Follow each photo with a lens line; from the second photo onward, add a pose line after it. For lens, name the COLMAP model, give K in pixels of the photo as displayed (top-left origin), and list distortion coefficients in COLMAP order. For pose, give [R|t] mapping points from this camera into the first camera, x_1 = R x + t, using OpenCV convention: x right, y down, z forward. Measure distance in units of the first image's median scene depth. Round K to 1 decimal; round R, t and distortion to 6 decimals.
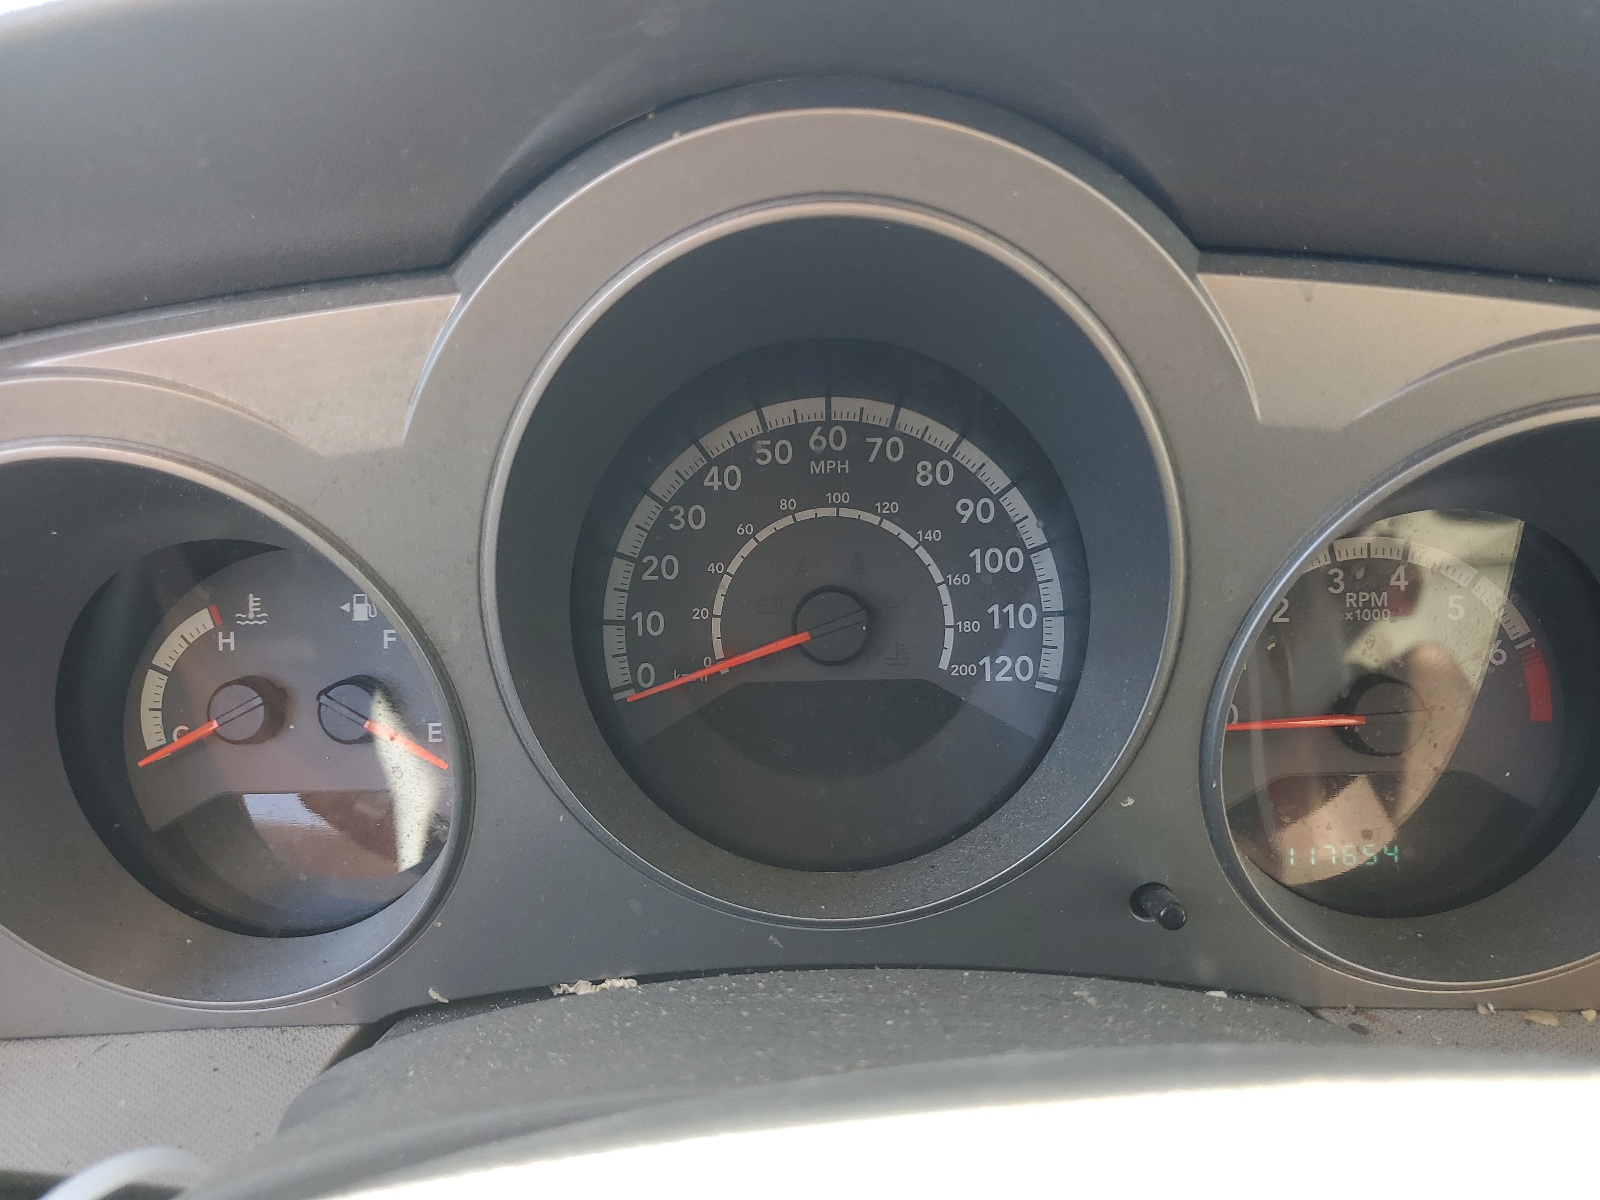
lens RADIAL K [[1219.7, 0, 797.9], [0, 1219.7, 597.8], [0, 0, 1]] dist [-0.004143, 0.001231]
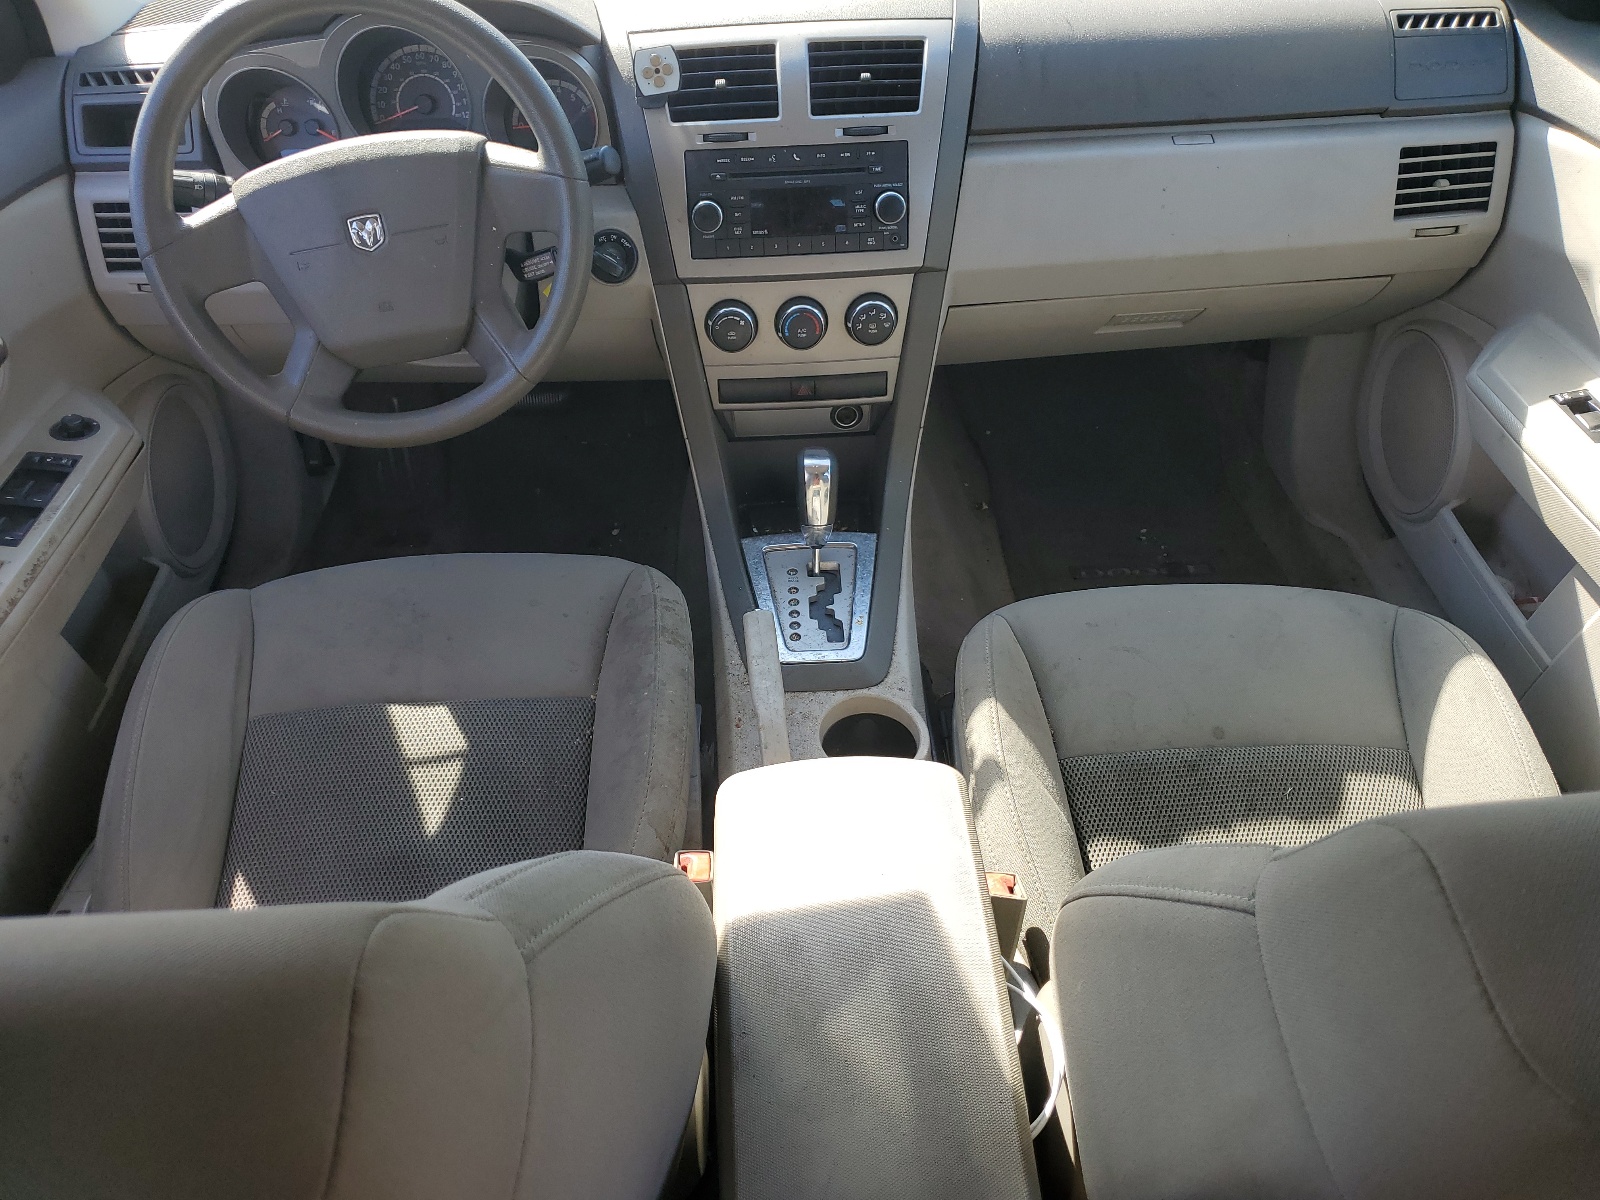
lens RADIAL K [[1219.7, 0, 802.6], [0, 1219.7, 597.3], [0, 0, 1]] dist [-0.004143, 0.001231]
pose [[0.998375, -0.030398, 0.048204, 1.067799], [0.010988, 0.932666, 0.360575, 0.106872], [-0.055919, -0.359459, 0.931484, -3.586715]]
